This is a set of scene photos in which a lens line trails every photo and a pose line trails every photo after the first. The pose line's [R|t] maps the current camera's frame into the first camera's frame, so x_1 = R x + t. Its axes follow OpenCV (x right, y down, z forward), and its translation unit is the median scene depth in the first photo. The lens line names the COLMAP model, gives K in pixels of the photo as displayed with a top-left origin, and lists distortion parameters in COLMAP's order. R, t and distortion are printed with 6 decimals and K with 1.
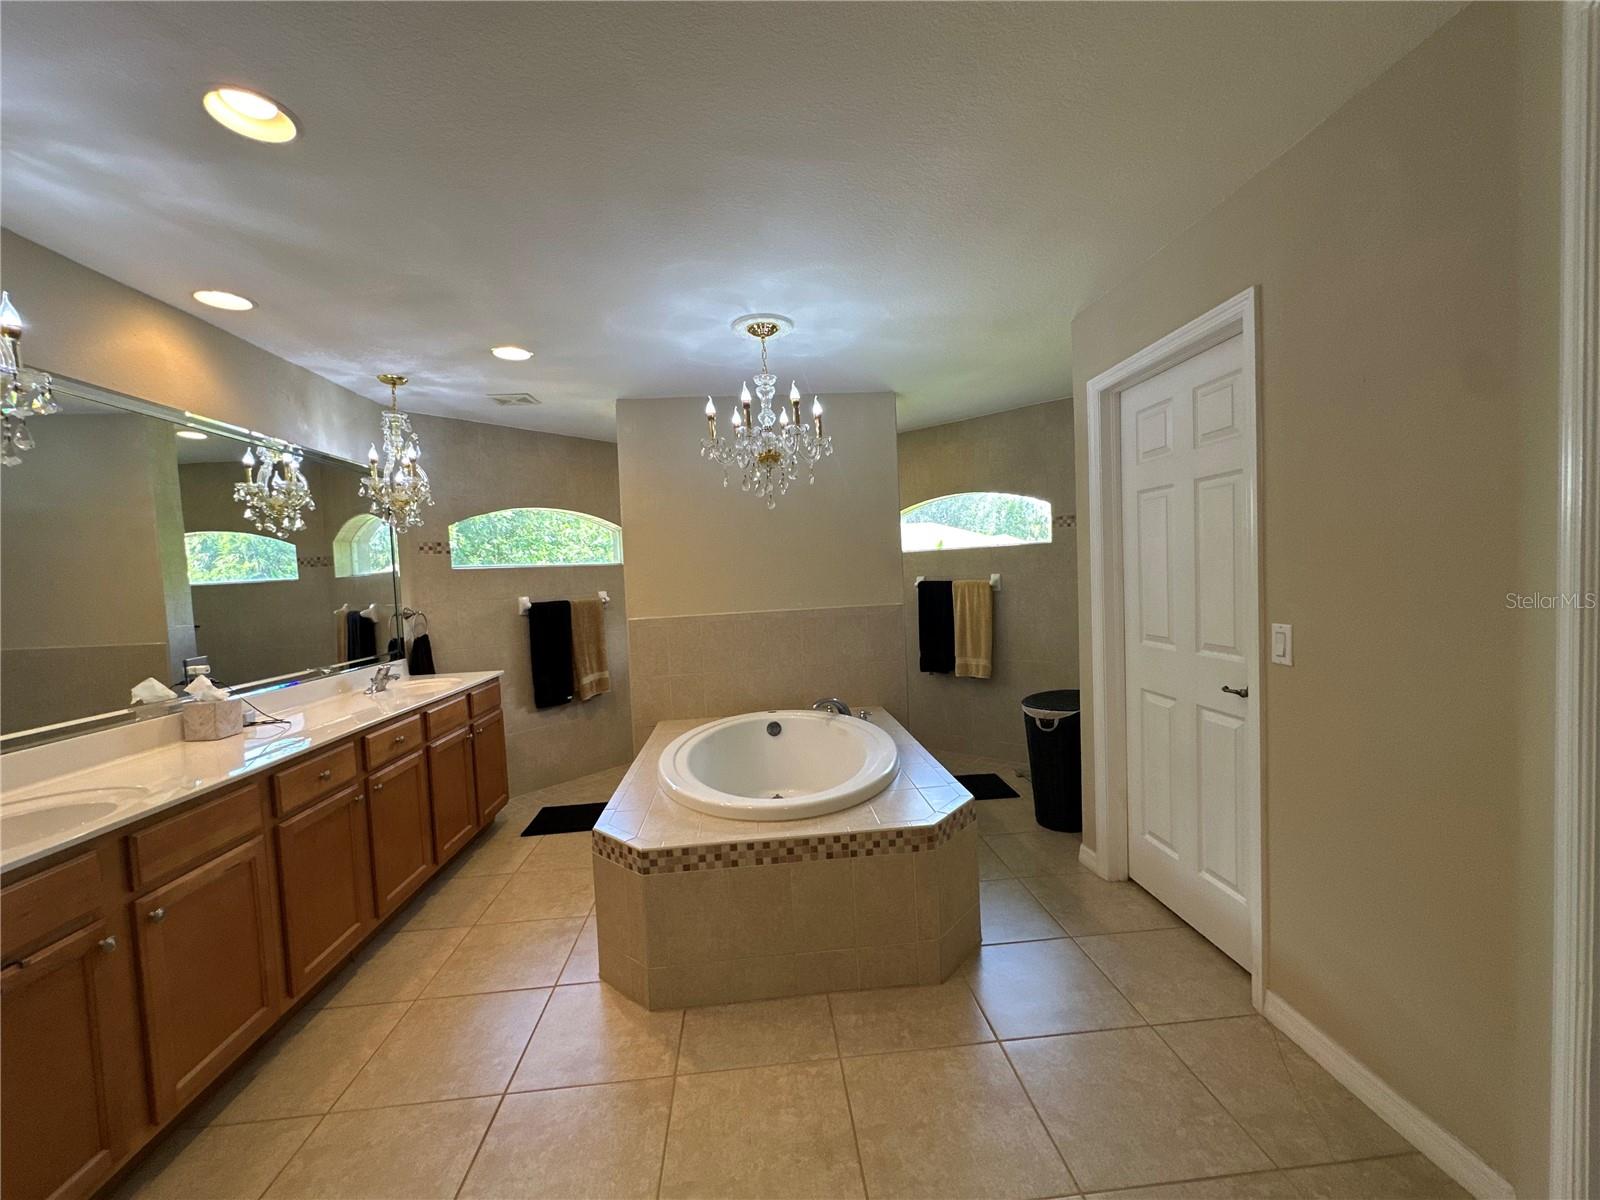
lens RADIAL K [[637.4, 0, 763.4], [0, 637.4, 600.2], [0, 0, 1]] dist [-0.006553, 0.001006]
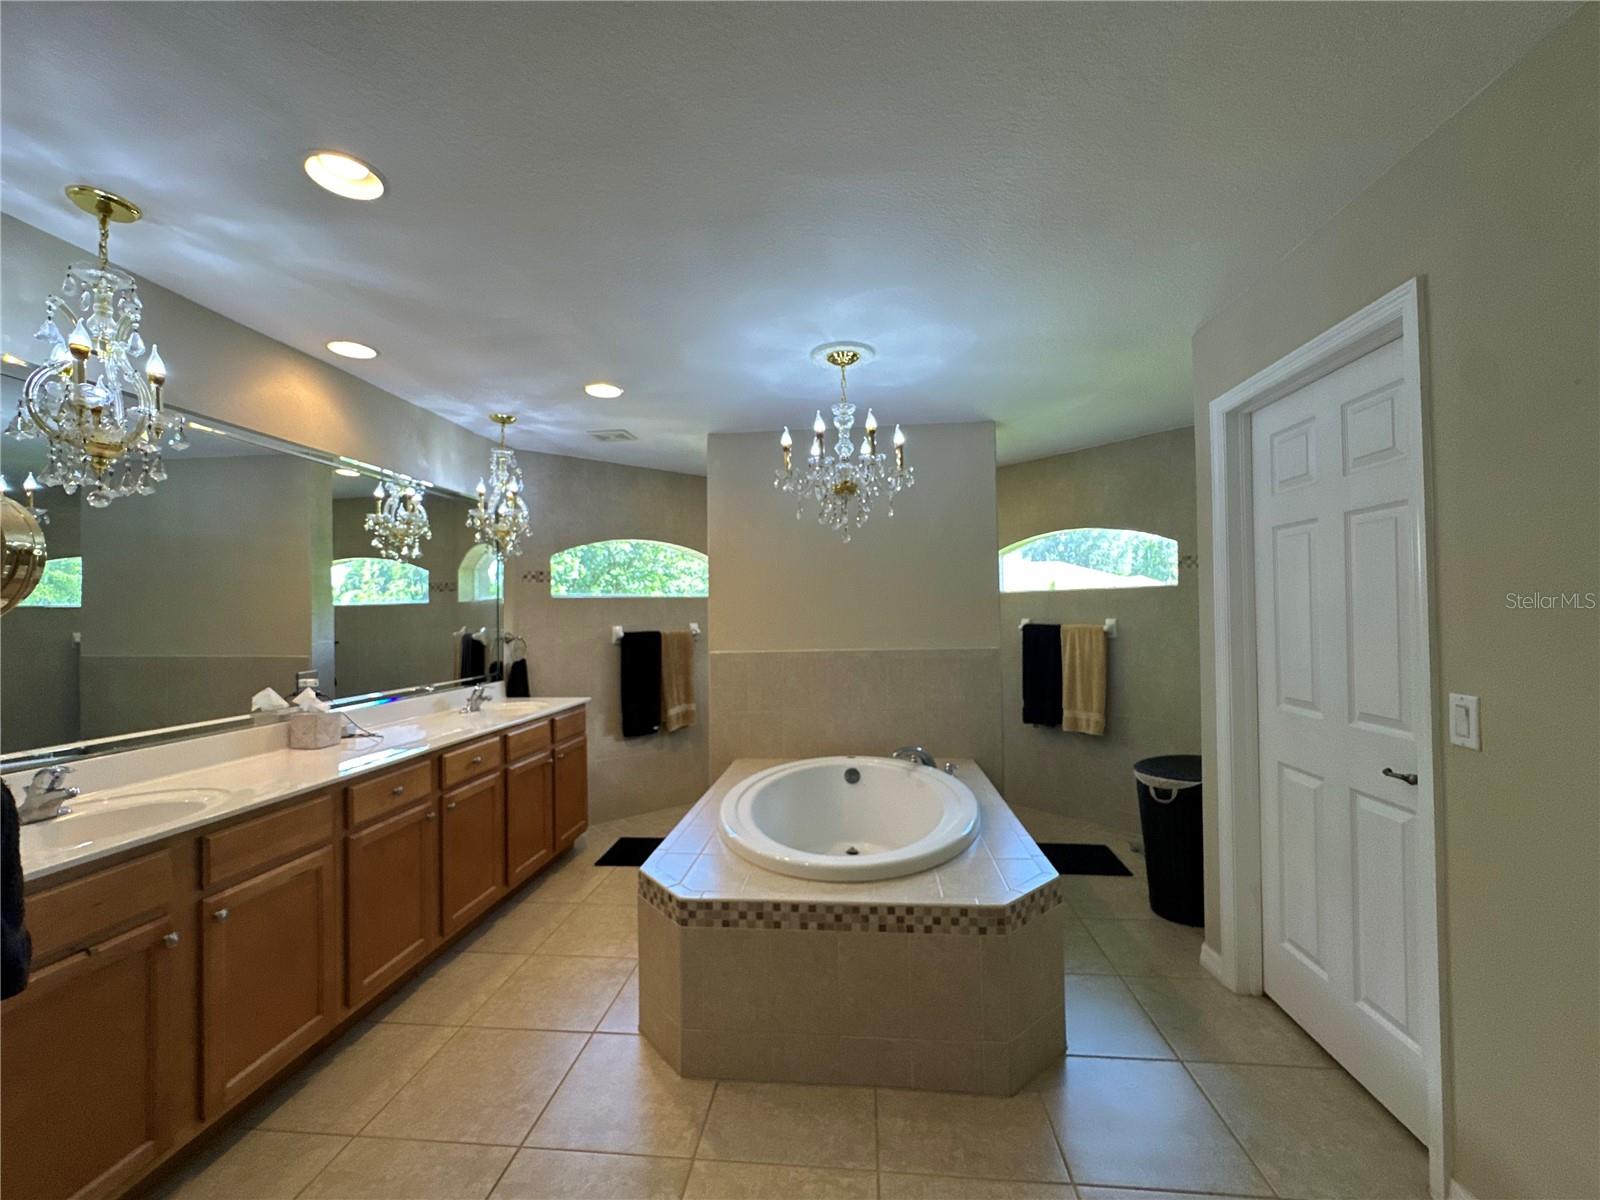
lens RADIAL K [[637.4, 0, 768.2], [0, 637.4, 600.4], [0, 0, 1]] dist [-0.006553, 0.001006]
pose [[0.984886, 0.027825, -0.170952, 0.068741], [-0.037190, 0.997964, -0.051824, -0.004307], [0.169162, 0.057398, 0.983915, 0.054120]]
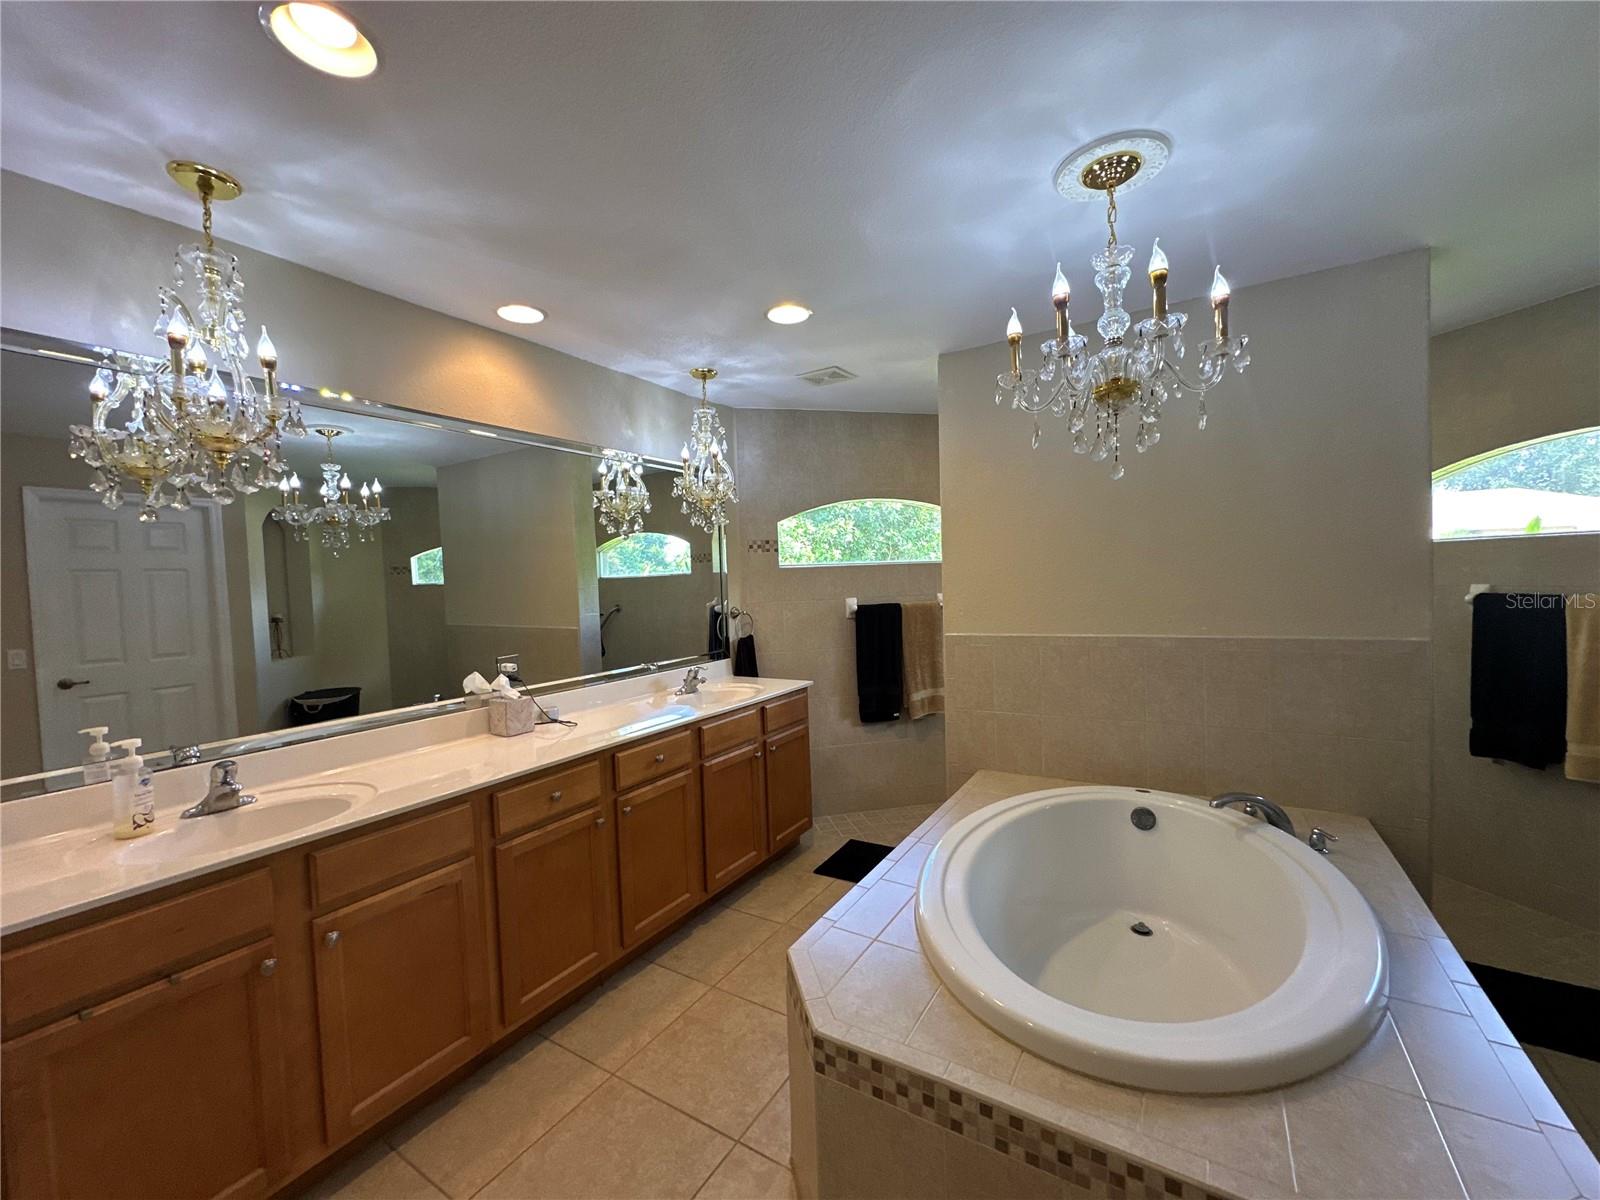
lens RADIAL K [[637.4, 0, 783.8], [0, 637.4, 602.0], [0, 0, 1]] dist [-0.006553, 0.001006]
pose [[0.827904, 0.034940, -0.559780, 0.098585], [-0.023657, 0.999345, 0.027388, -0.042141], [0.560370, -0.009432, 0.828189, 0.370843]]
